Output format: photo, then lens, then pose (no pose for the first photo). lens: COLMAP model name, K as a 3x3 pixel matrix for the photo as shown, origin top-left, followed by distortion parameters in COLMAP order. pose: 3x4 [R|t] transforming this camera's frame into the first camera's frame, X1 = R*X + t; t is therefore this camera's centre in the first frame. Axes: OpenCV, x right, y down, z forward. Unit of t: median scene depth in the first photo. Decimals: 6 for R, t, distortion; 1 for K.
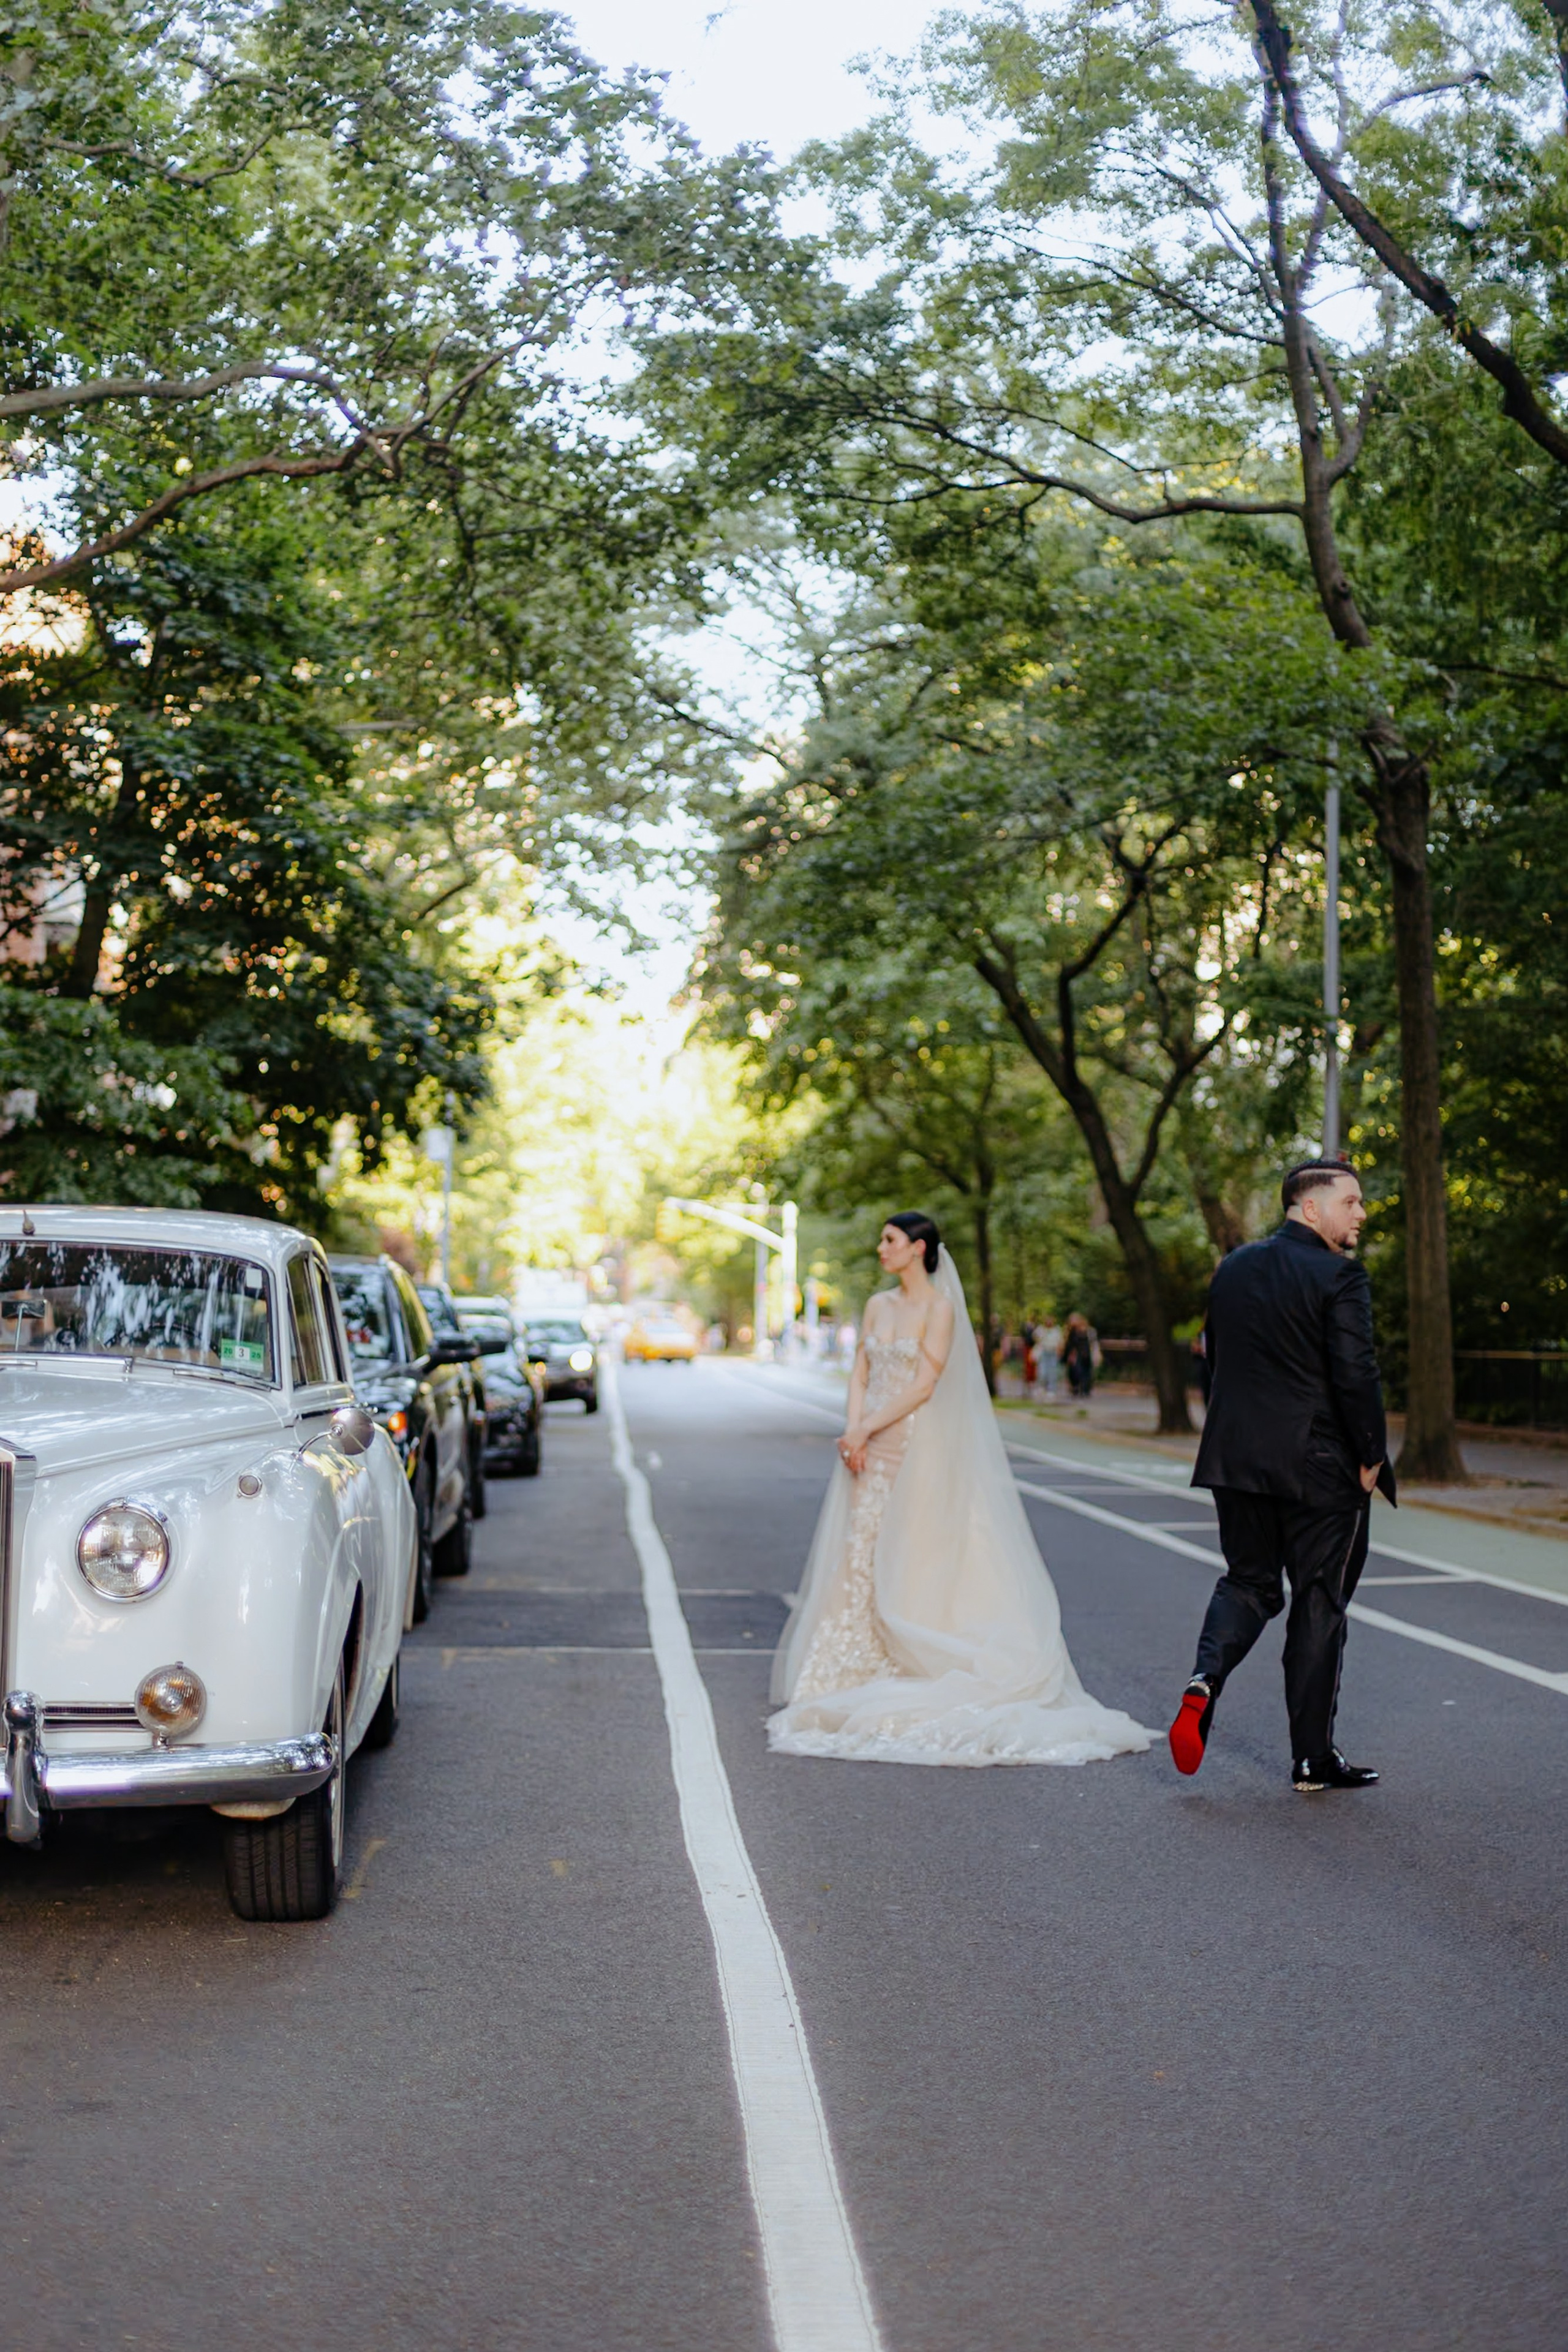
lens RADIAL K [[3382.2, 0, 784.0], [0, 3382.2, 1176.0], [0, 0, 1]] dist [0.002304, 0.008845]
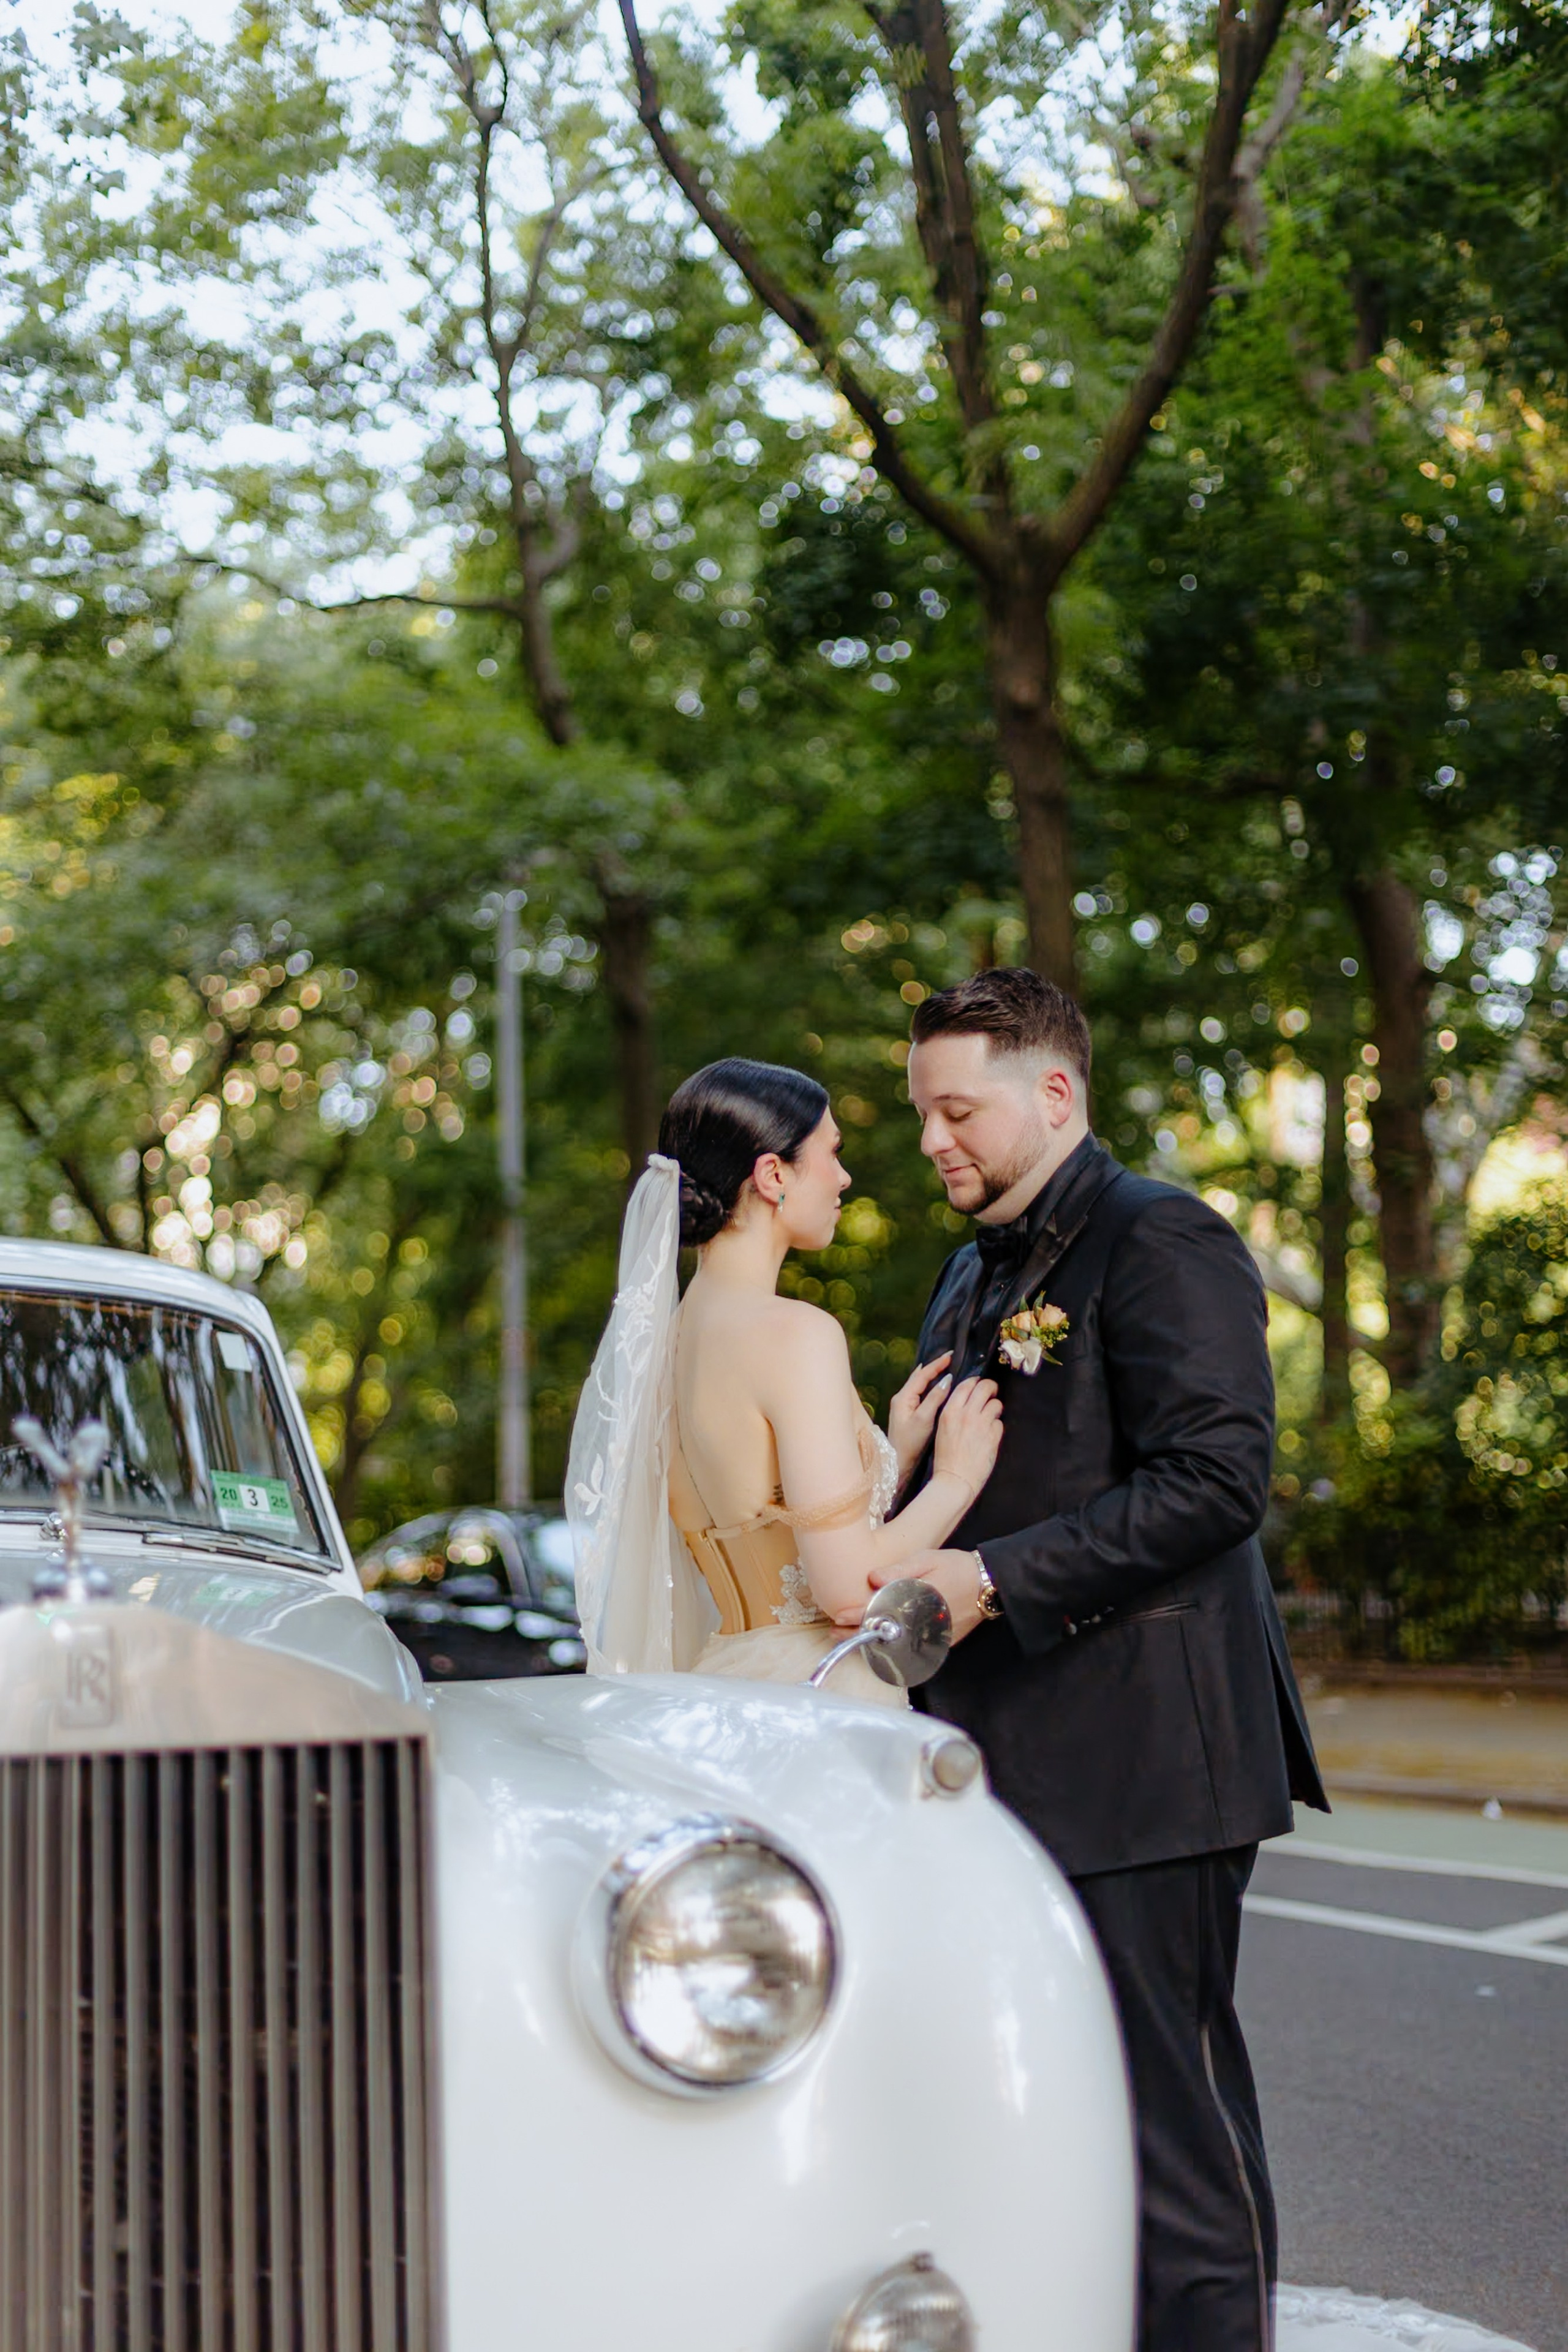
lens RADIAL K [[3413.7, 0, 784.0], [0, 3413.7, 1176.0], [0, 0, 1]] dist [-0.007542, 0.021680]
pose [[0.947021, 0.003256, 0.321154, -0.062578], [0.018033, 0.997832, -0.063294, 0.009702], [-0.320664, 0.065732, 0.944909, 0.127528]]
